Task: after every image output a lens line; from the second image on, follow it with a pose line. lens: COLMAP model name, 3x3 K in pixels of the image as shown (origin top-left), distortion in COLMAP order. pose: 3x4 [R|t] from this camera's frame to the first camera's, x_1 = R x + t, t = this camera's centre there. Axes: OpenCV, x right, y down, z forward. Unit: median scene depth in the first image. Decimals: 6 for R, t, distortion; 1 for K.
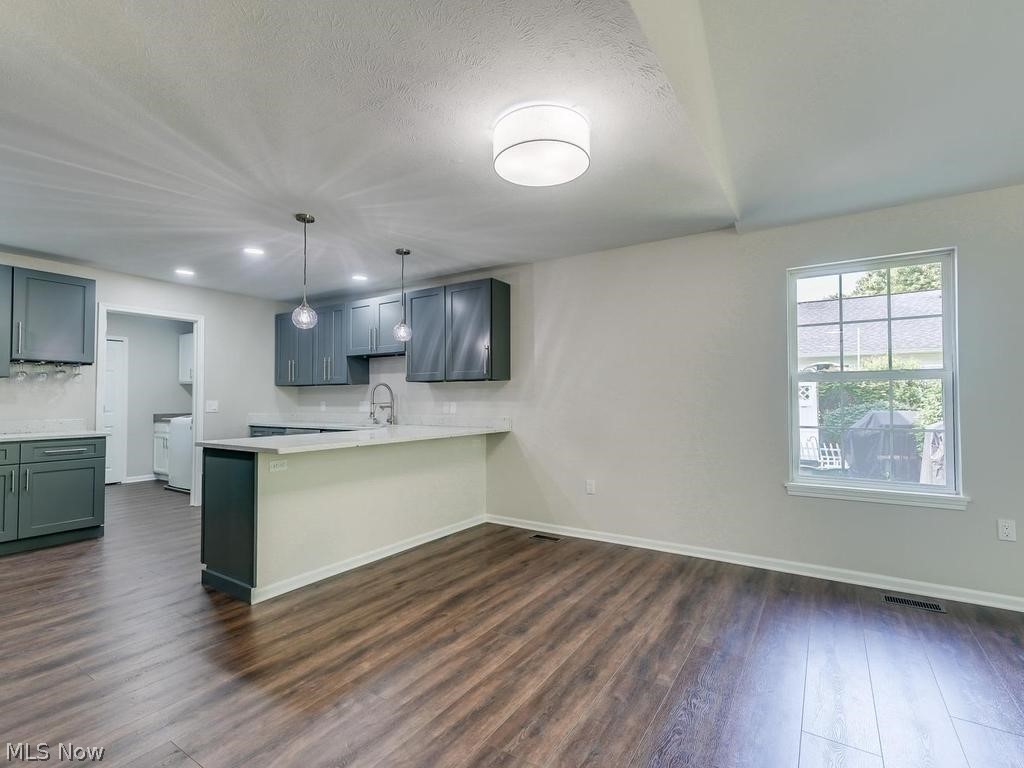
lens RADIAL K [[486.1, 0, 513.6], [0, 486.1, 389.6], [0, 0, 1]] dist [0.011309, -0.000272]
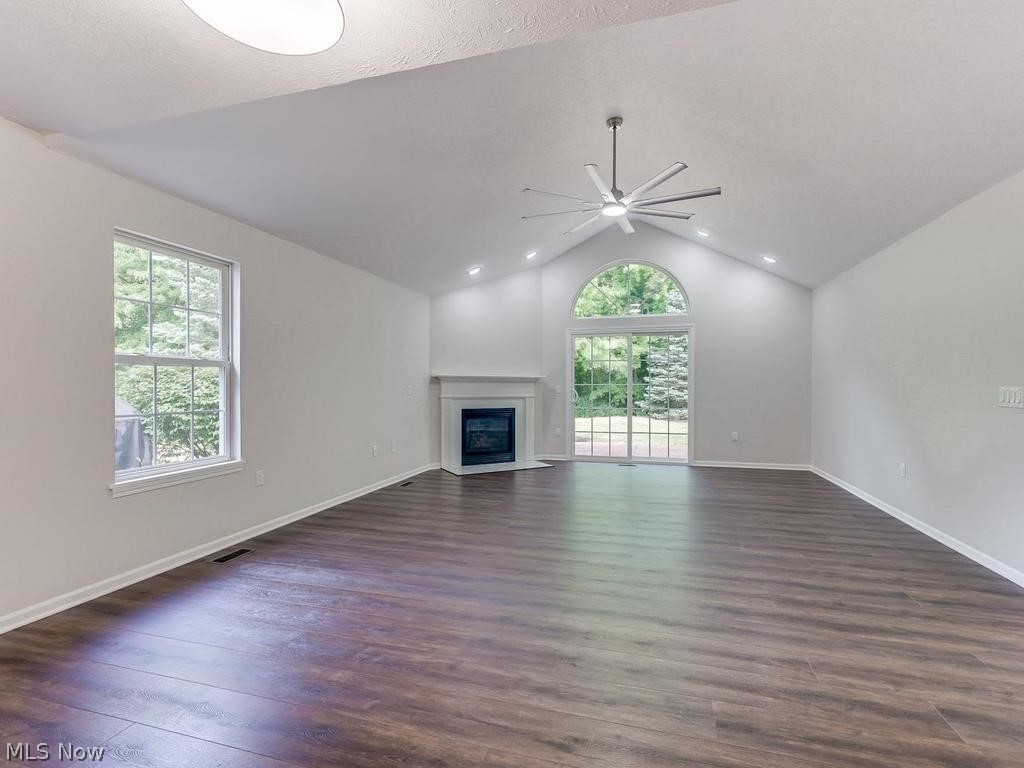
lens RADIAL K [[479.6, 0, 514.9], [0, 479.6, 385.0], [0, 0, 1]] dist [0.002629, 0.000066]
pose [[-0.289567, 0.001957, 0.957156, -0.326957], [-0.019983, 0.999768, -0.008090, 0.011588], [-0.956949, -0.021469, -0.289460, 0.451210]]
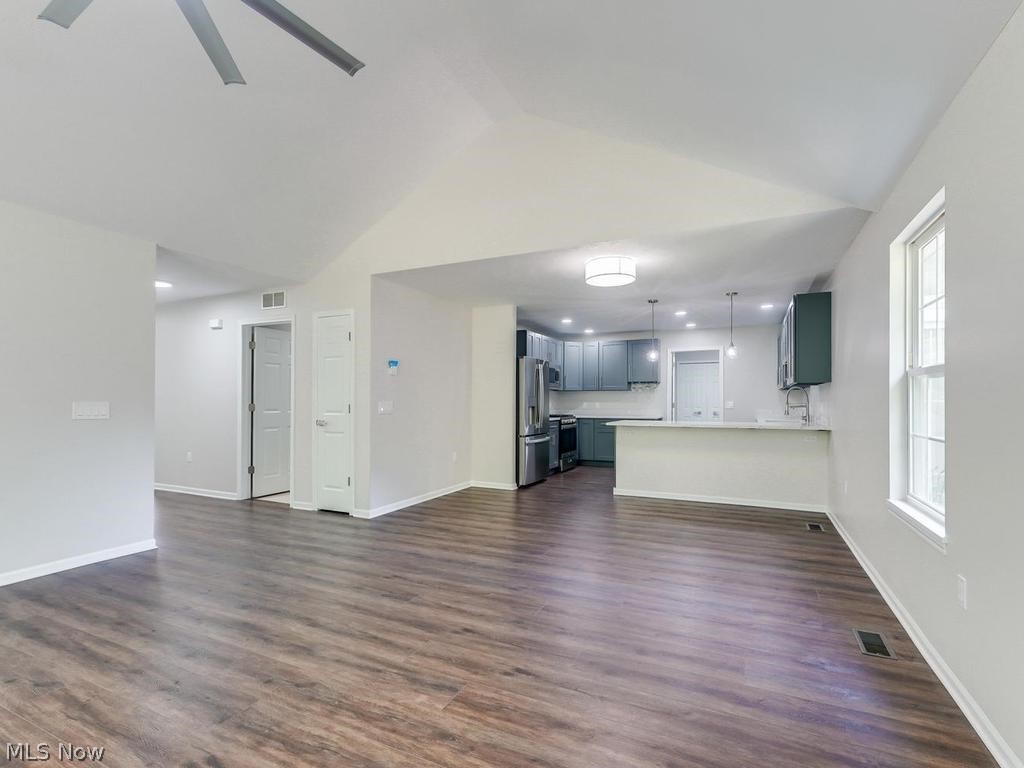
lens RADIAL K [[490.3, 0, 517.3], [0, 490.3, 401.3], [0, 0, 1]] dist [0.017281, 0.000166]
pose [[0.133808, 0.003076, -0.991003, 1.025905], [0.020248, 0.999778, 0.005837, 0.001818], [0.990800, -0.020847, 0.133716, 0.189139]]
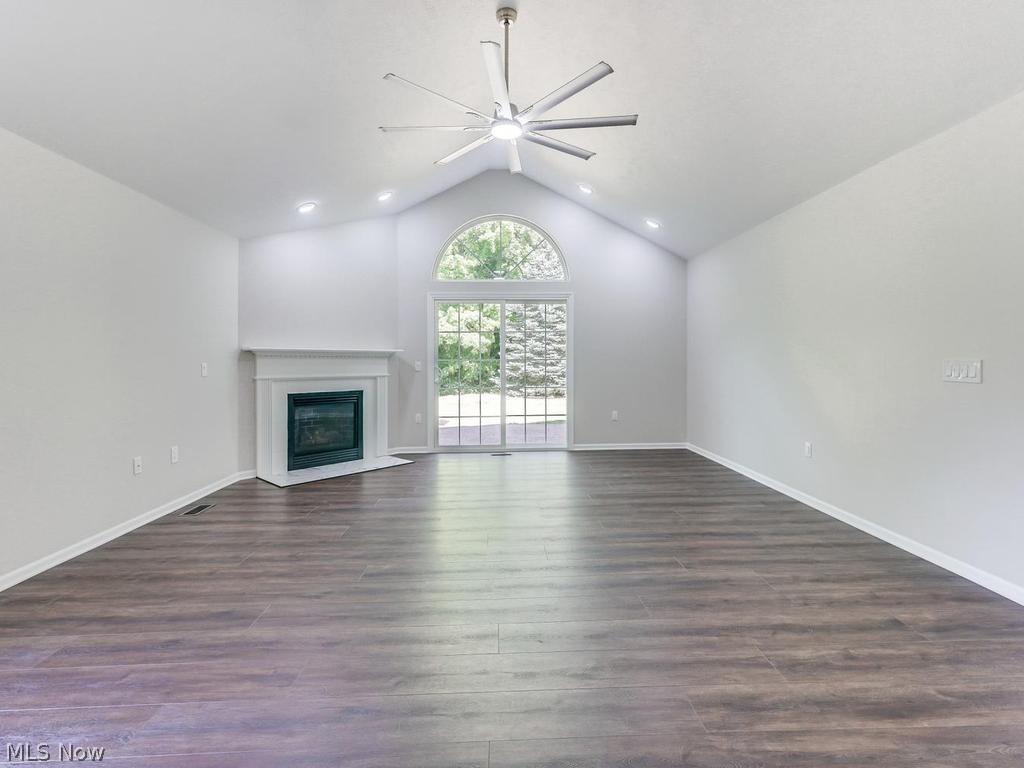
lens RADIAL K [[488.8, 0, 519.1], [0, 488.8, 357.1], [0, 0, 1]] dist [0.002261, 0.000264]
pose [[-0.581922, 0.011172, 0.813168, -0.061934], [-0.011272, 0.999699, -0.021801, 0.010990], [-0.813166, -0.021852, -0.581621, 0.396996]]
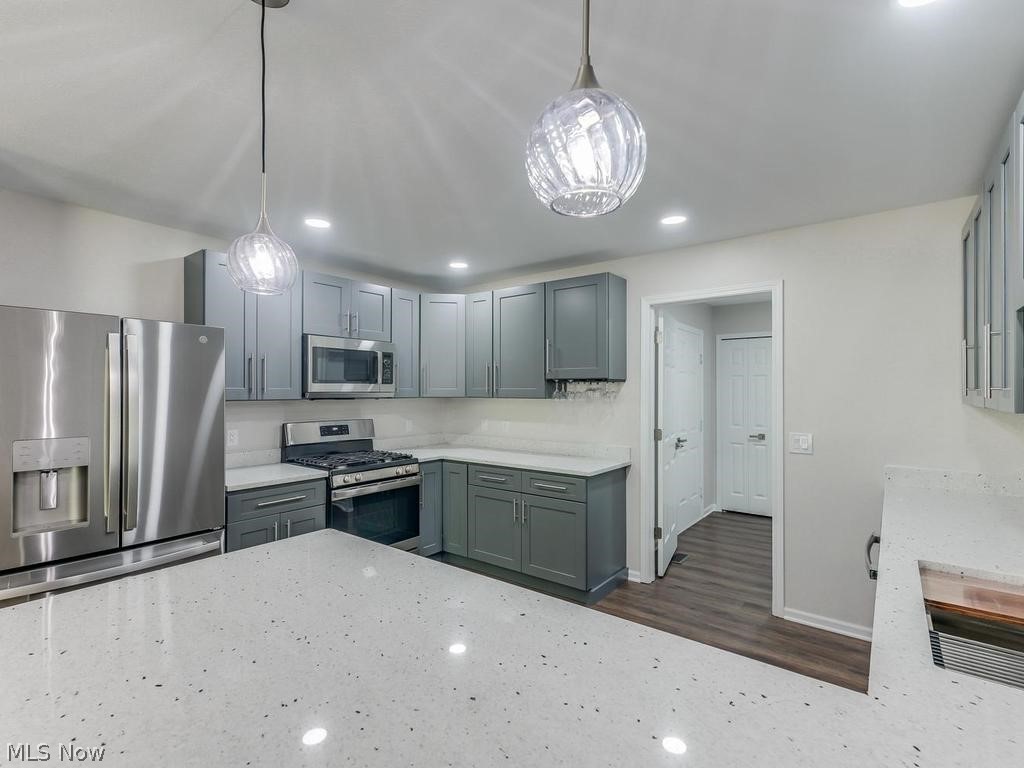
lens RADIAL K [[489.9, 0, 512.1], [0, 489.9, 388.7], [0, 0, 1]] dist [0.001911, 0.000119]
pose [[-0.079614, -0.001826, -0.996824, -0.062207], [0.021491, 0.999763, -0.003548, -0.038535], [0.996594, -0.021705, -0.079556, 0.928697]]
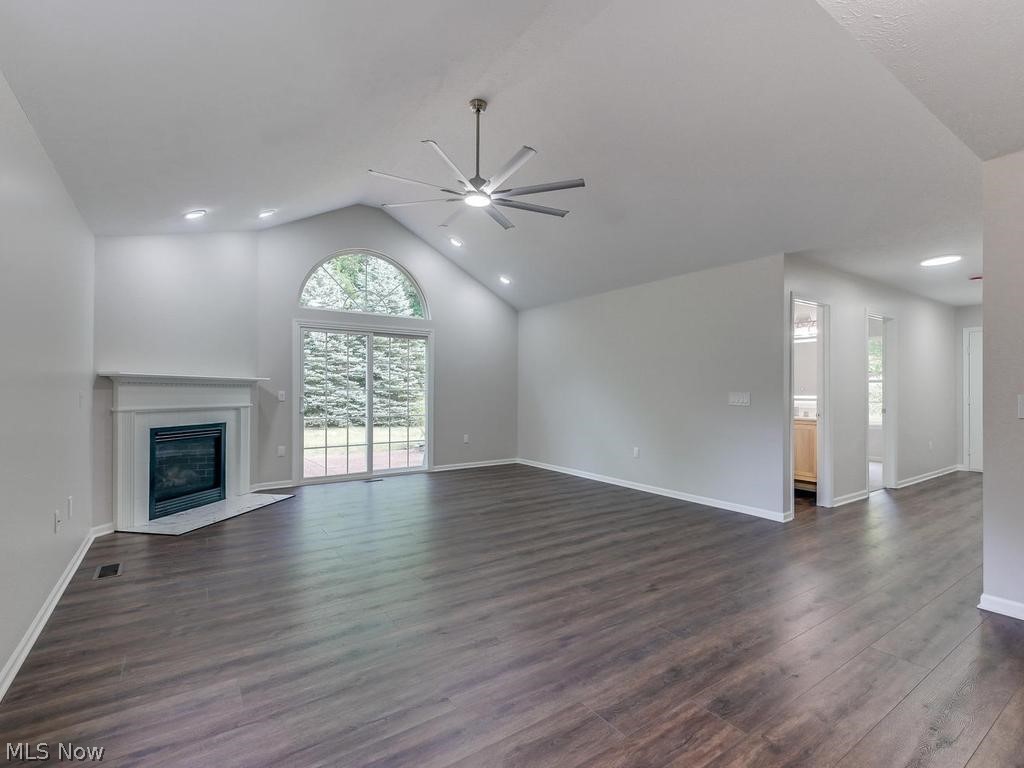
lens RADIAL K [[479.6, 0, 514.9], [0, 479.6, 385.0], [0, 0, 1]] dist [0.002629, 0.000066]
pose [[-0.925720, 0.003124, 0.378198, 0.173244], [-0.010081, 0.999407, -0.032930, 0.017228], [-0.378076, -0.034297, -0.925139, 0.791187]]
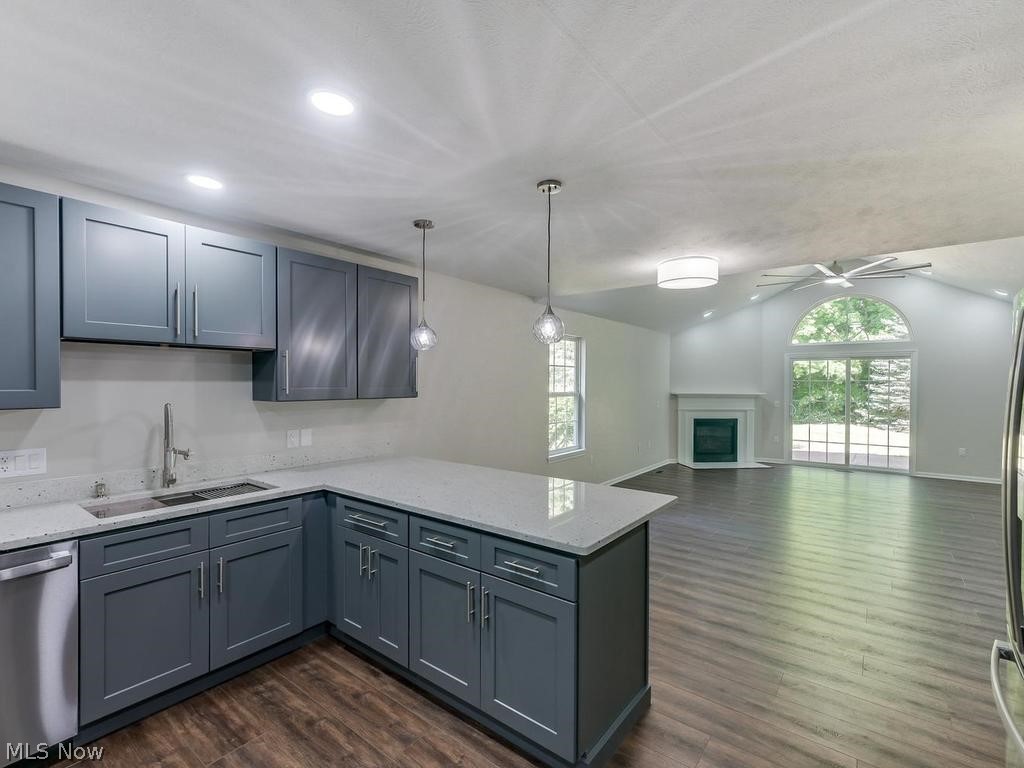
lens RADIAL K [[476.8, 0, 515.0], [0, 476.8, 388.3], [0, 0, 1]] dist [0.006861, 0.000355]
pose [[0.081130, -0.010106, 0.996652, -0.865436], [-0.027304, 0.999551, 0.012358, -0.053073], [-0.996329, -0.028215, 0.080818, 0.762683]]
